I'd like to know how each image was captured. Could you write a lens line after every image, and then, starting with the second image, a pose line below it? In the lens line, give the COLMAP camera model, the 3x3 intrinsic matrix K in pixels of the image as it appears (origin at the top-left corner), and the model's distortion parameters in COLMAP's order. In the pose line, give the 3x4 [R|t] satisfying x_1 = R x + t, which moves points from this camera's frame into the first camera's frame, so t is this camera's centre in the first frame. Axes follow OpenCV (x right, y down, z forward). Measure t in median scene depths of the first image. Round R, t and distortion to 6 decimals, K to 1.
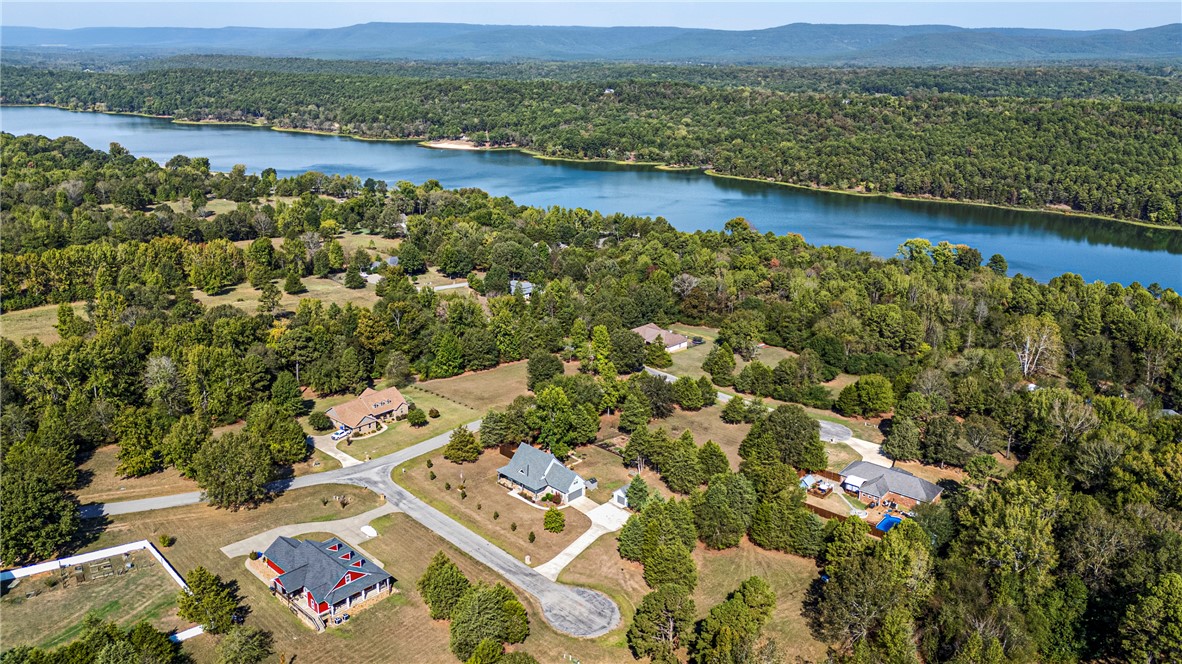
lens RADIAL K [[844.2, 0, 596.8], [0, 844.2, 330.5], [0, 0, 1]] dist [0.048760, -0.057126]
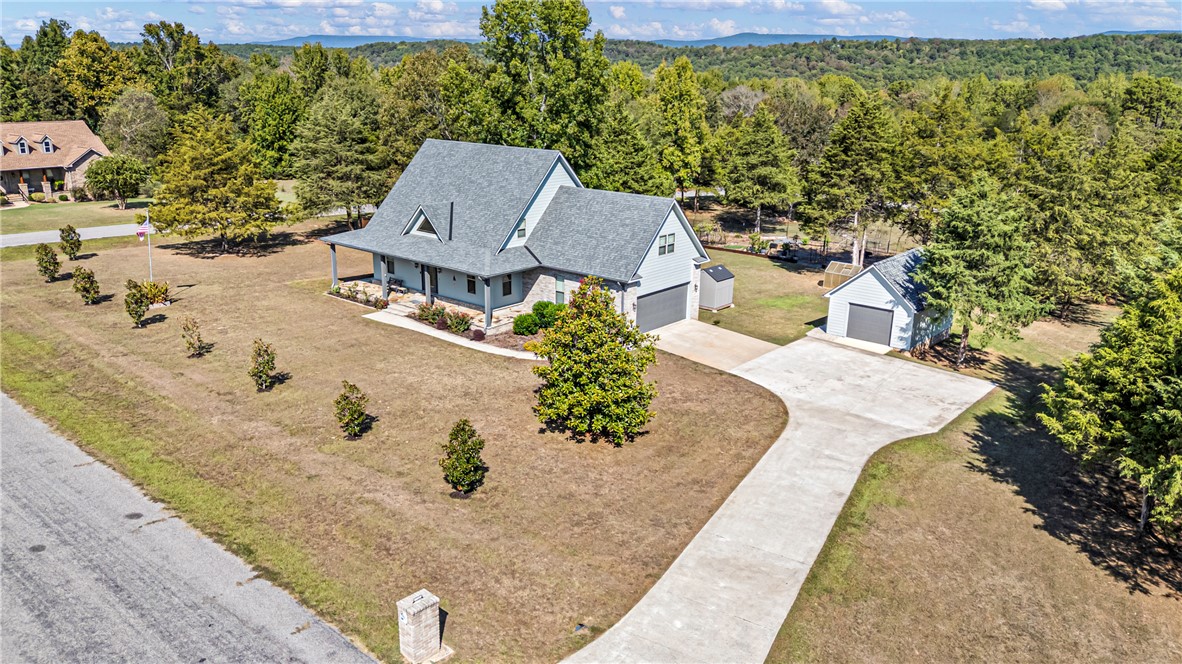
lens RADIAL K [[844.2, 0, 596.8], [0, 844.2, 330.5], [0, 0, 1]] dist [0.048760, -0.057126]
pose [[0.998171, -0.017532, 0.057859, -0.012747], [0.018728, 0.999621, -0.020192, 0.046210], [-0.057483, 0.021238, 0.998121, 0.175143]]
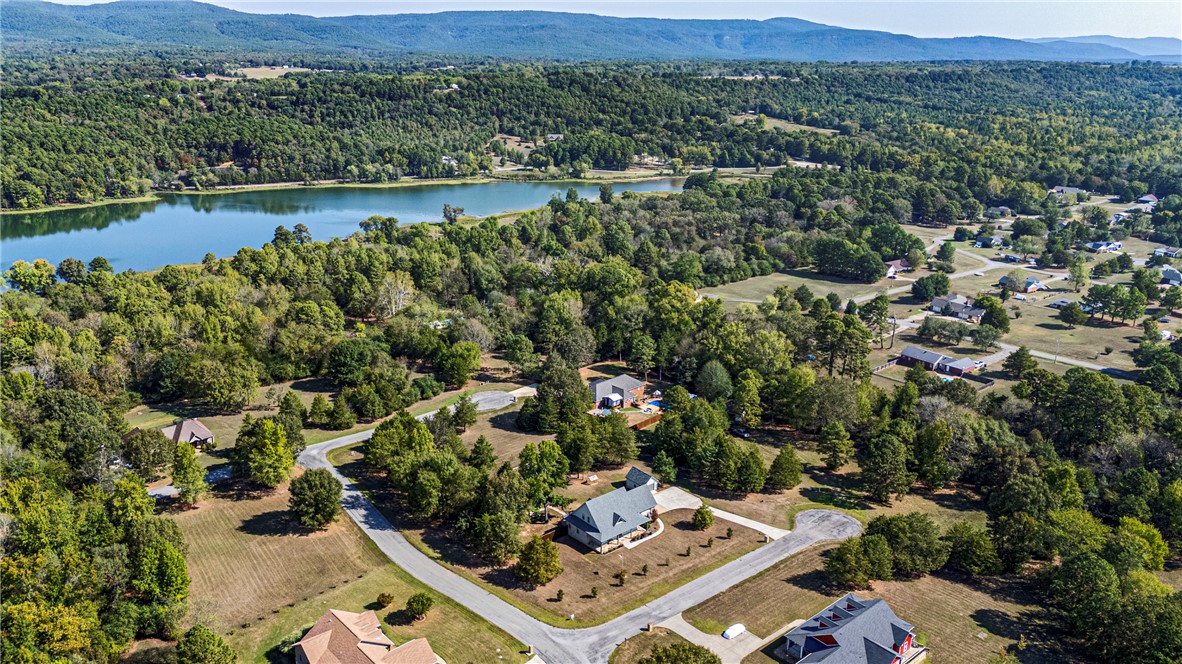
lens RADIAL K [[844.2, 0, 596.8], [0, 844.2, 330.5], [0, 0, 1]] dist [0.048760, -0.057126]
pose [[0.123929, -0.313734, 0.941389, -0.200142], [0.289674, 0.918816, 0.268078, -0.060845], [-0.949068, 0.239473, 0.204748, 0.181883]]
